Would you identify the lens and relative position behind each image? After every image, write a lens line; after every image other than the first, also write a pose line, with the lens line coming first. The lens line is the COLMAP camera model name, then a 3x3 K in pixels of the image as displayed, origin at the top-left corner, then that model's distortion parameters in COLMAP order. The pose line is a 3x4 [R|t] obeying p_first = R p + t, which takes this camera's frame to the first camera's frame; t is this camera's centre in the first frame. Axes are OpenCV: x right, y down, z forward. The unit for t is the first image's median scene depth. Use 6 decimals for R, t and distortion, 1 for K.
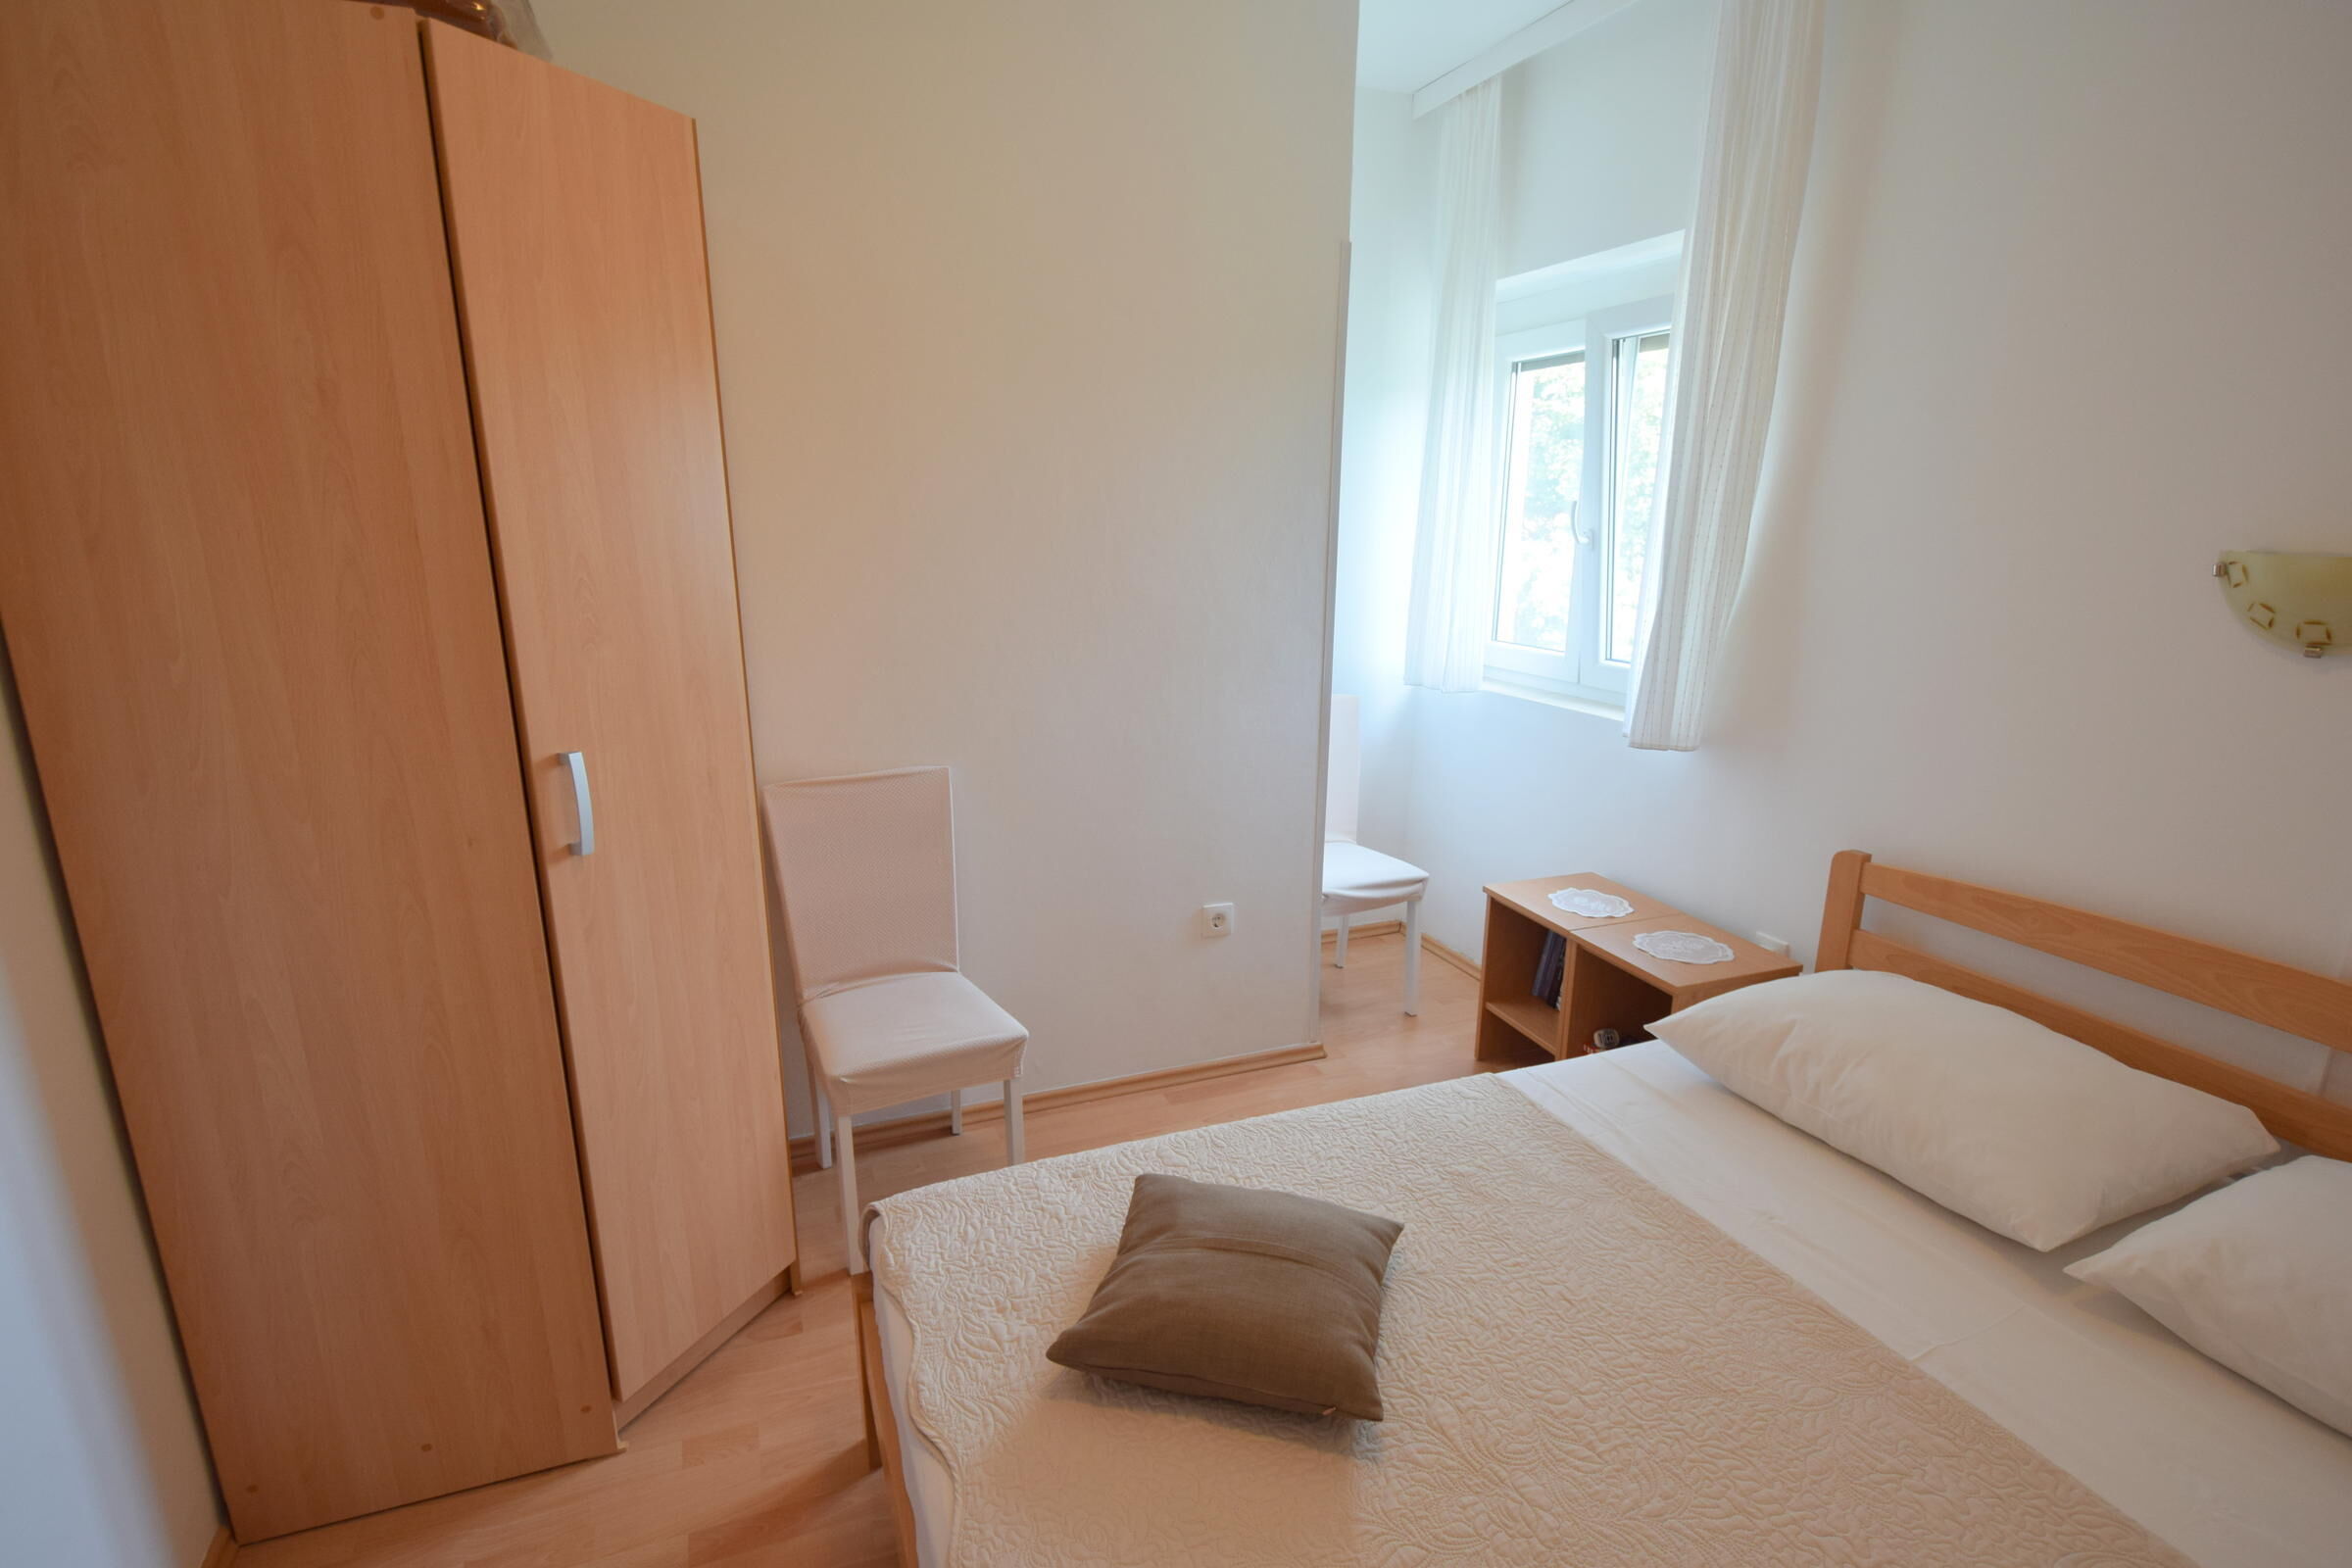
lens RADIAL K [[1147.1, 0, 1179.2], [0, 1147.1, 813.9], [0, 0, 1]] dist [0.006898, -0.014269]
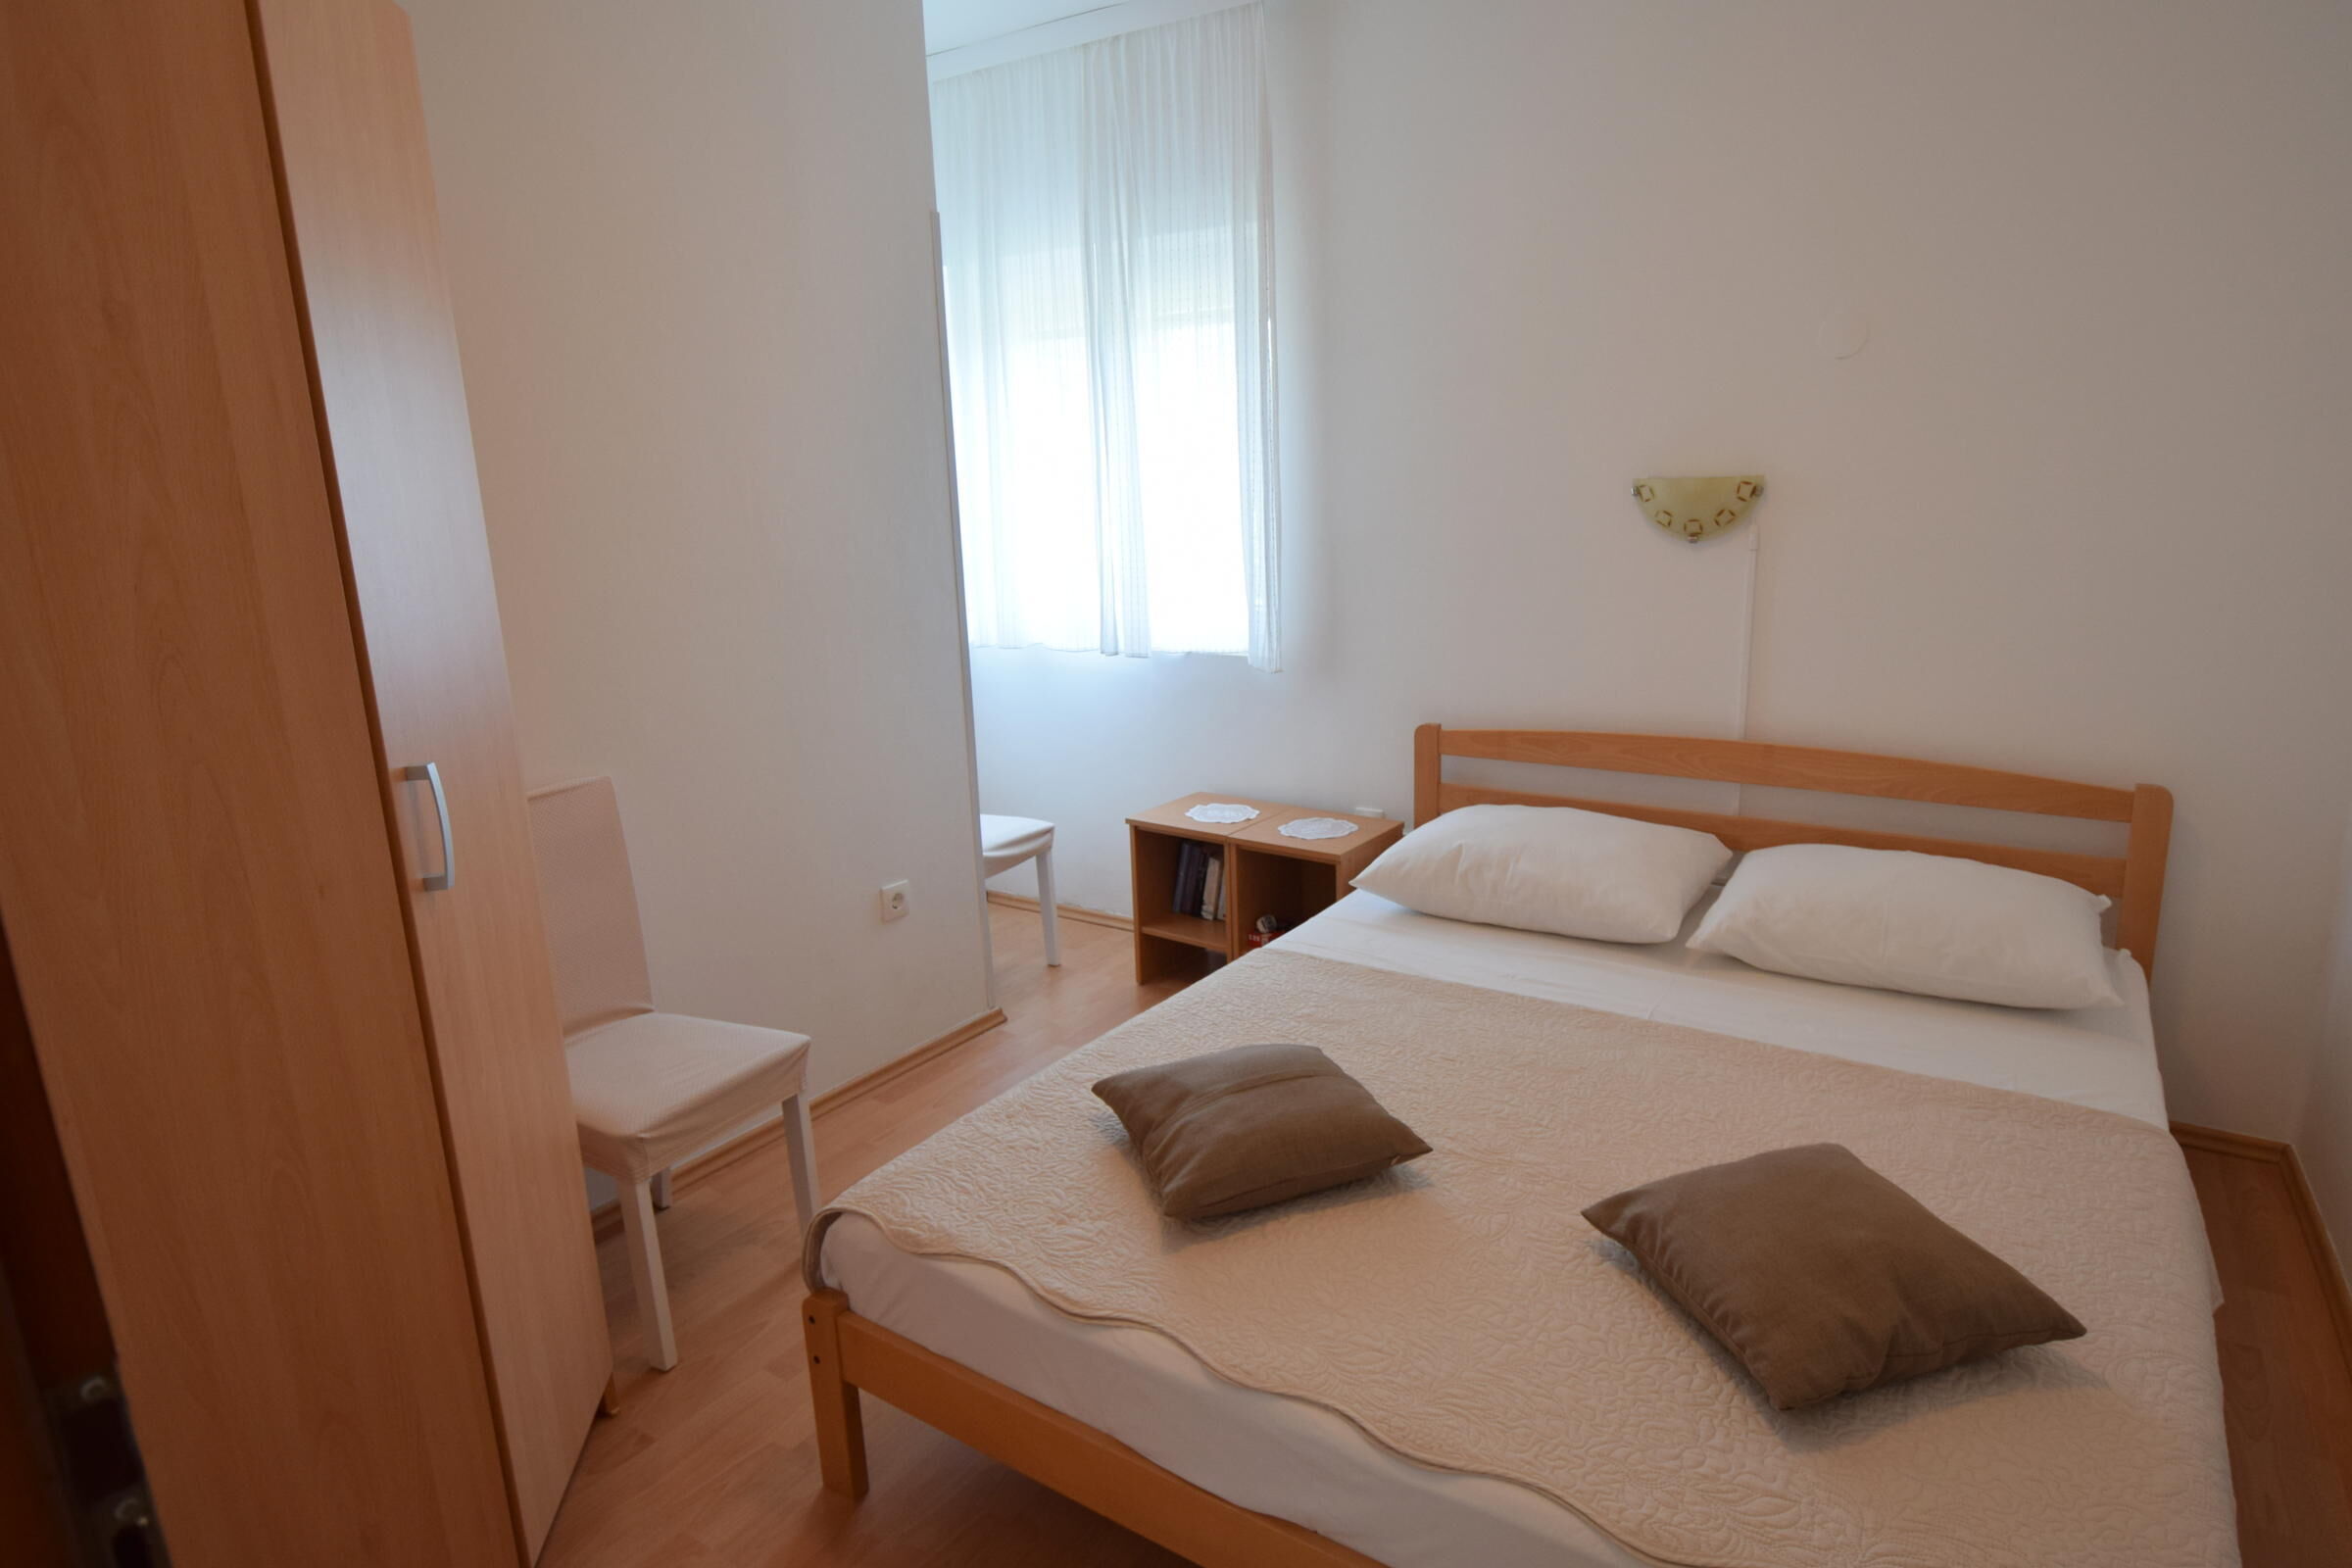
lens RADIAL K [[1289.9, 0, 1235.9], [0, 1289.9, 767.2], [0, 0, 1]] dist [-0.006353, -0.001529]
pose [[0.806503, -0.148878, 0.572179, -0.436927], [0.175371, 0.984462, 0.008960, 0.030953], [-0.564622, 0.093117, 0.820080, -0.057306]]
